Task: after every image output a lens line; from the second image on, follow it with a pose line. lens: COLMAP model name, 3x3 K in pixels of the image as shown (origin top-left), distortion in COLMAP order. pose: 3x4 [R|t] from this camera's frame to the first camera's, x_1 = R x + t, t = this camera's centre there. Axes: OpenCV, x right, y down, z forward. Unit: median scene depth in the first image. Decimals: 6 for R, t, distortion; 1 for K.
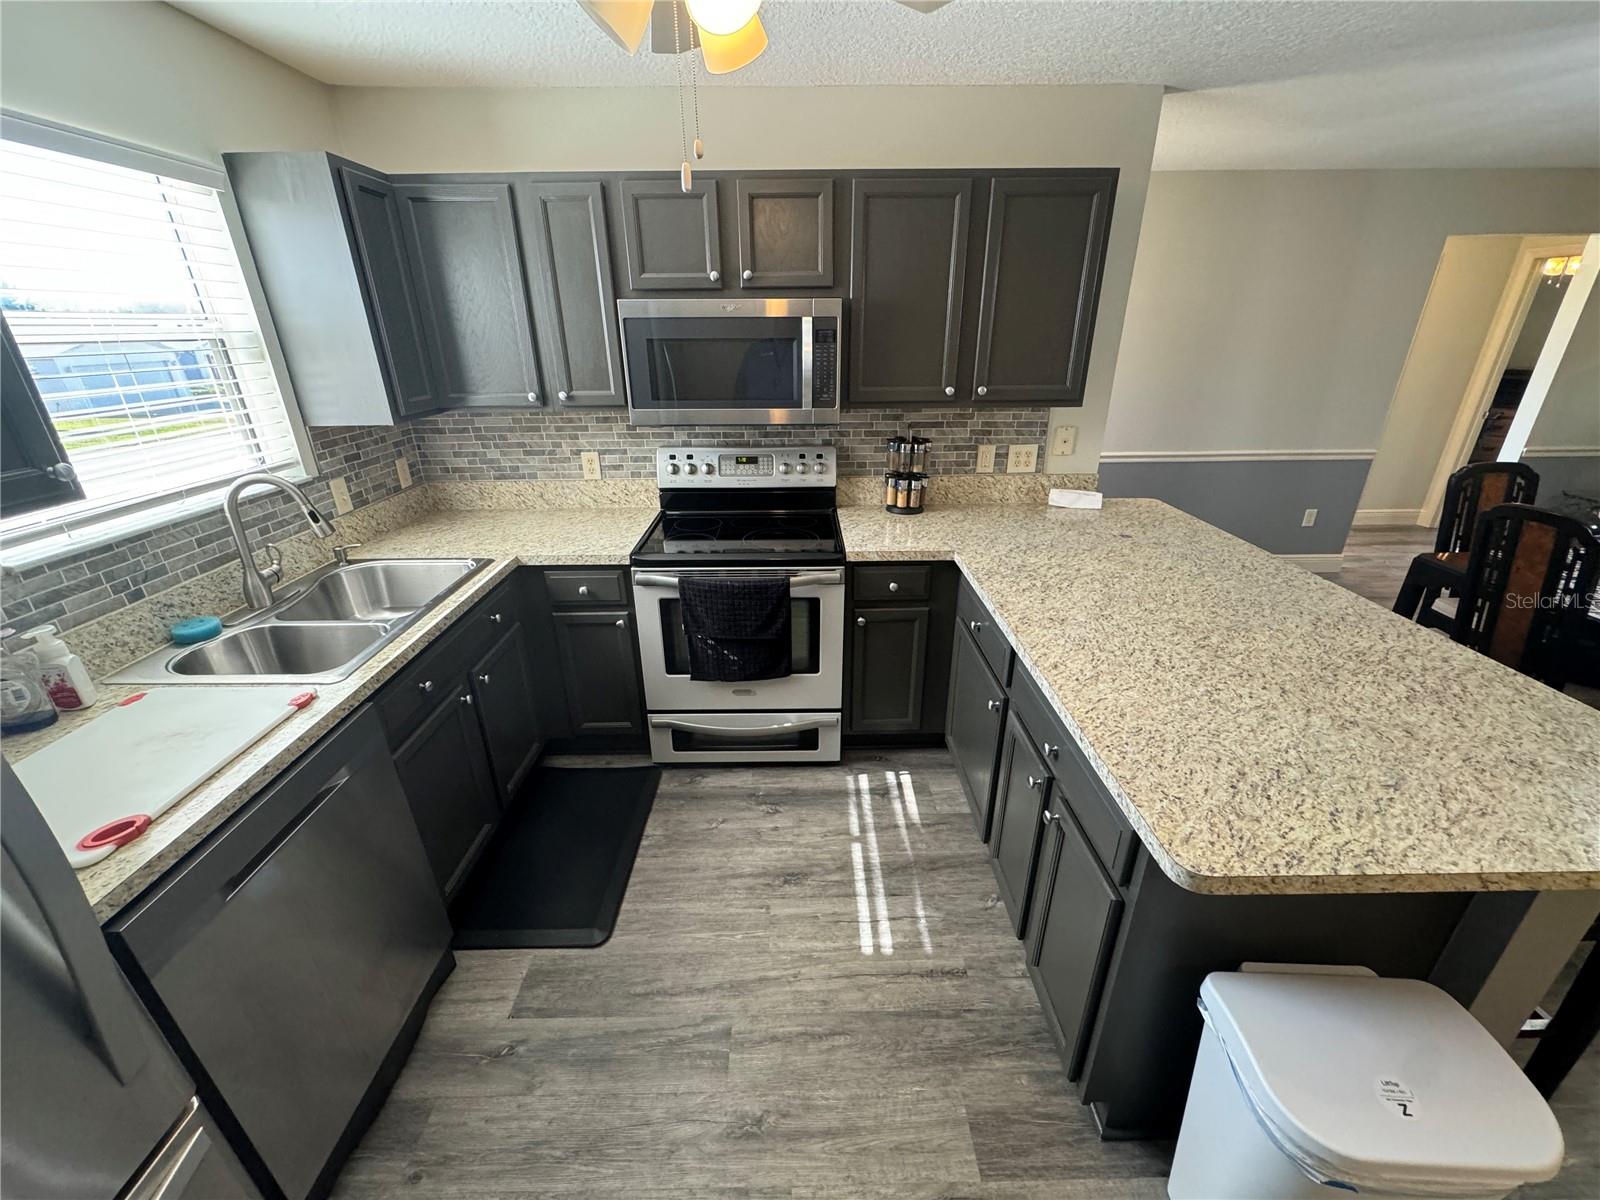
lens RADIAL K [[634.6, 0, 804.8], [0, 634.6, 591.0], [0, 0, 1]] dist [-0.006276, 0.000403]
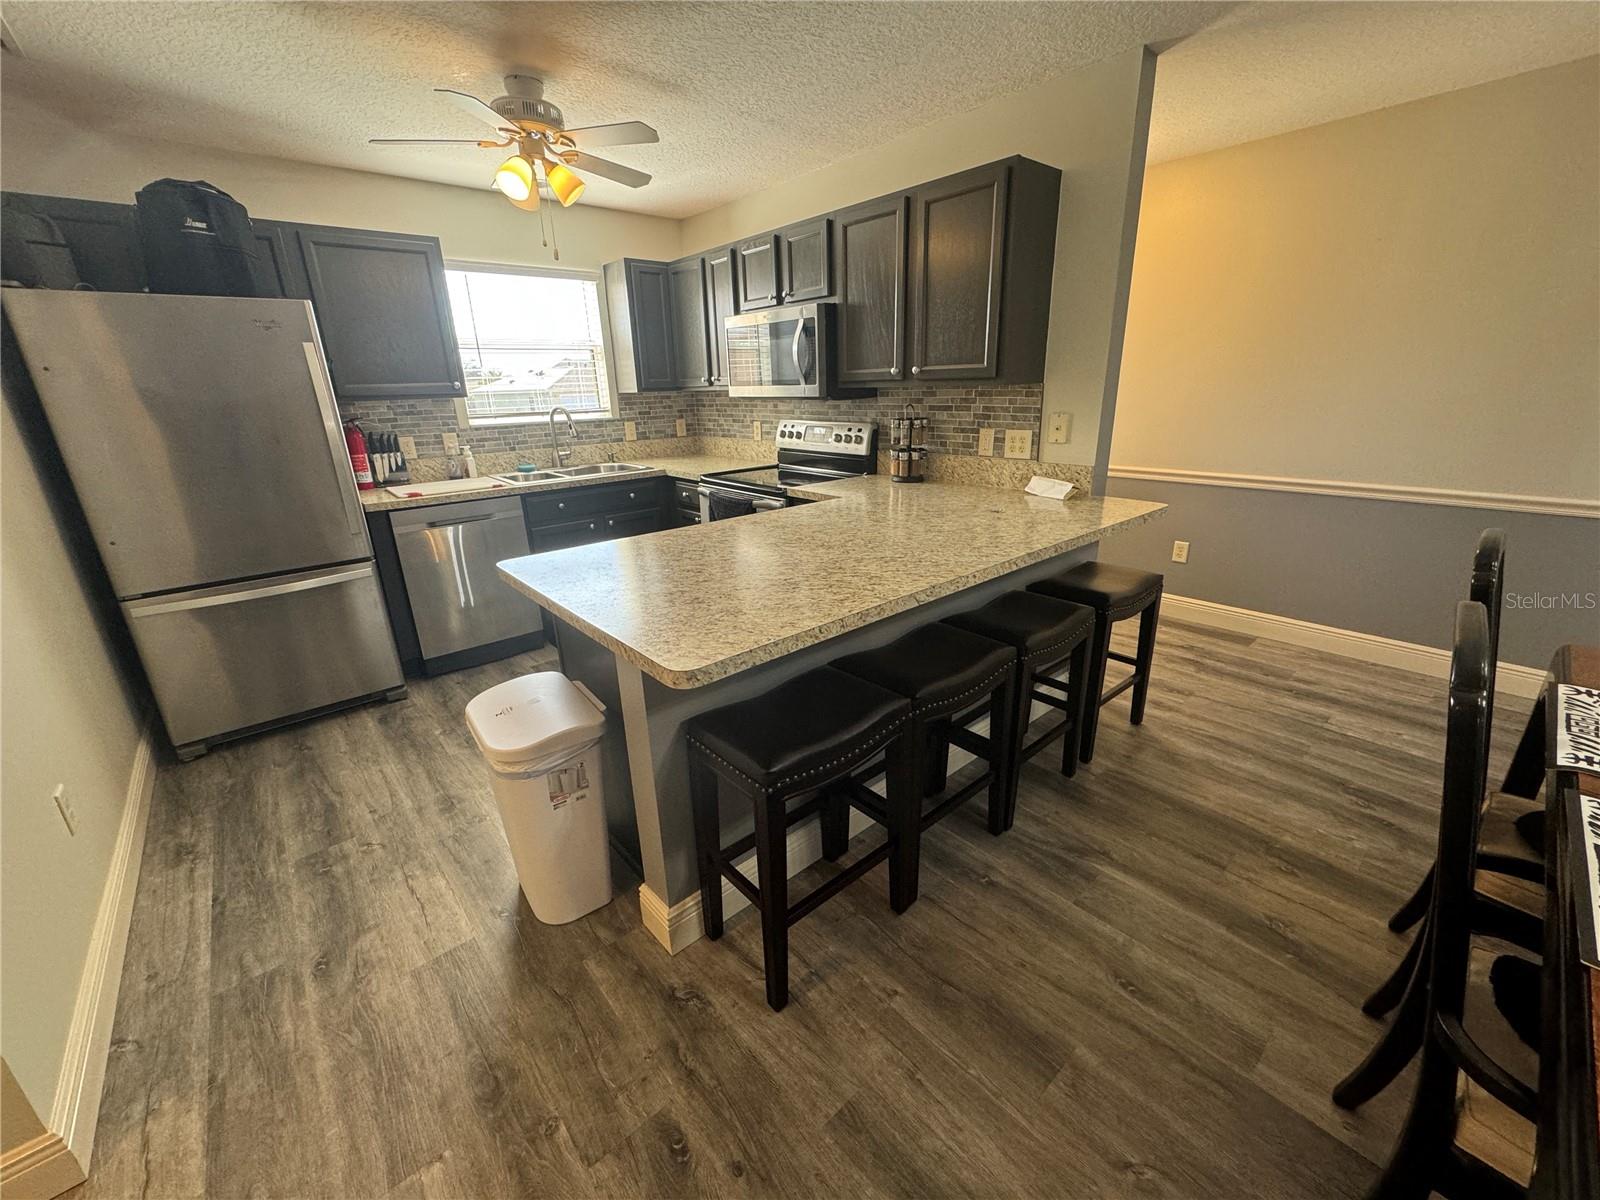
lens RADIAL K [[634.6, 0, 801.8], [0, 634.6, 590.5], [0, 0, 1]] dist [-0.006276, 0.000403]
pose [[0.649639, 0.228558, -0.725072, 0.915611], [-0.273095, 0.960237, 0.058004, 0.049554], [0.709498, 0.160332, 0.686226, 0.107744]]
